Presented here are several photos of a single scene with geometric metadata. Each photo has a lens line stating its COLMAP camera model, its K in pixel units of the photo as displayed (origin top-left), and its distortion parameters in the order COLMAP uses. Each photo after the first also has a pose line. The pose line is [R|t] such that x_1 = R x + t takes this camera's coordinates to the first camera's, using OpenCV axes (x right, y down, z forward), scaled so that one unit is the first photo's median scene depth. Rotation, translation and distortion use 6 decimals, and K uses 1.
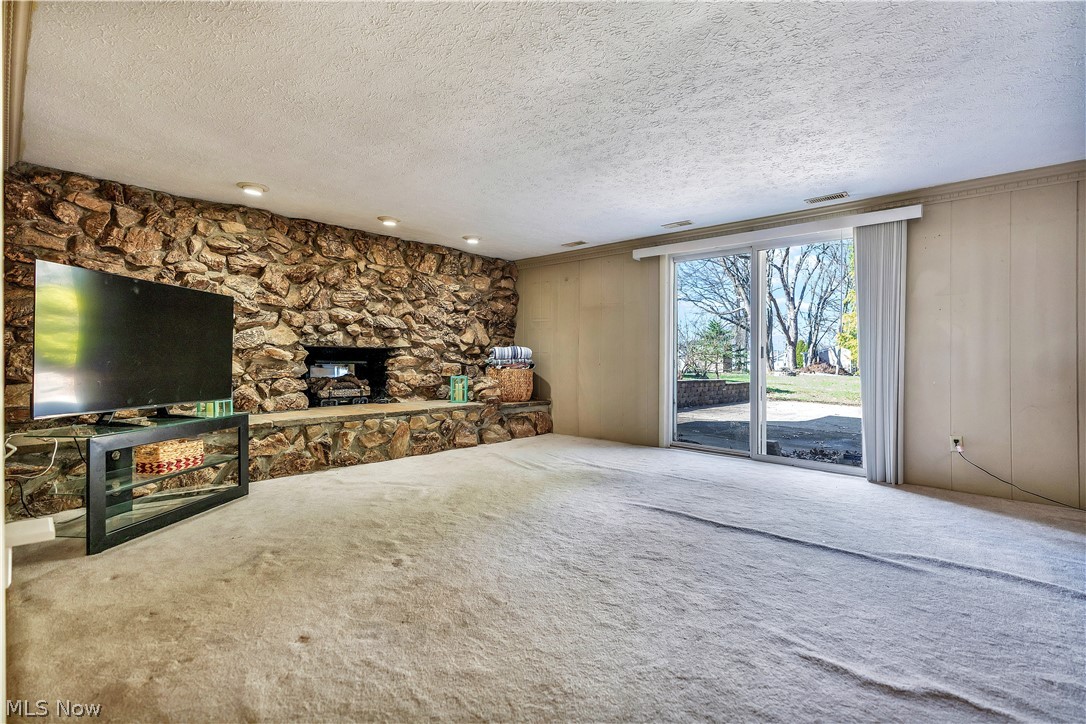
lens RADIAL K [[500.6, 0, 545.0], [0, 500.6, 365.3], [0, 0, 1]] dist [-0.000401, 0.000407]
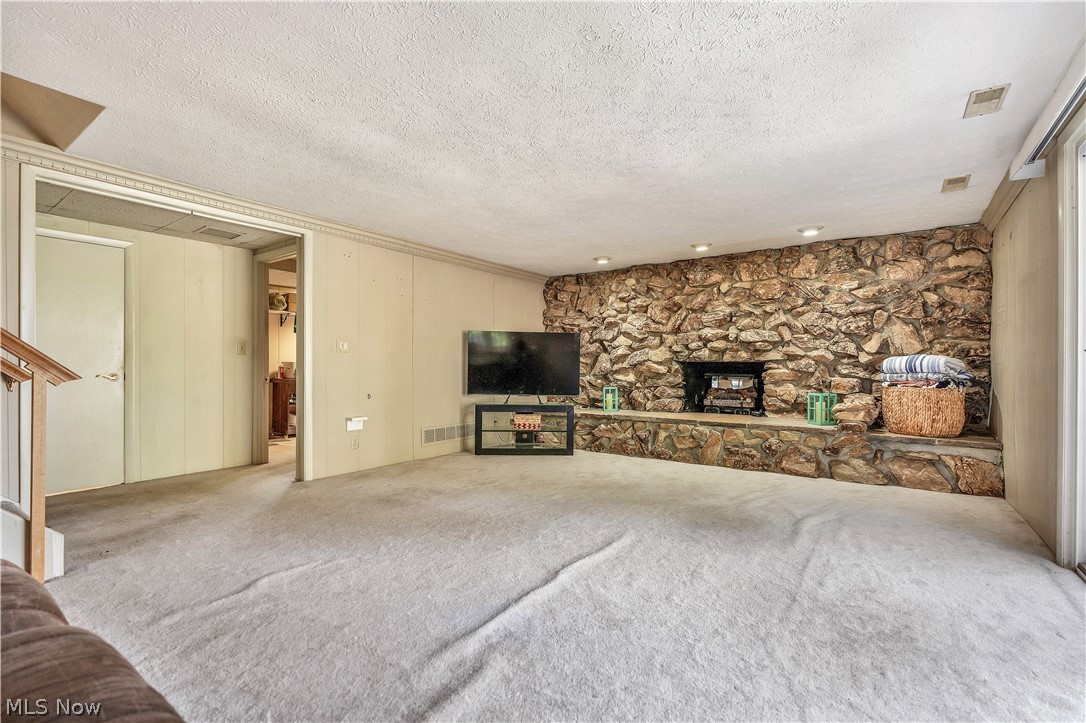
lens RADIAL K [[500.6, 0, 545.0], [0, 500.6, 364.8], [0, 0, 1]] dist [-0.000401, 0.000407]
pose [[0.115518, -0.014329, -0.993202, 0.656454], [-0.019948, 0.999661, -0.016743, -0.002624], [0.993105, 0.021746, 0.115193, 0.477589]]
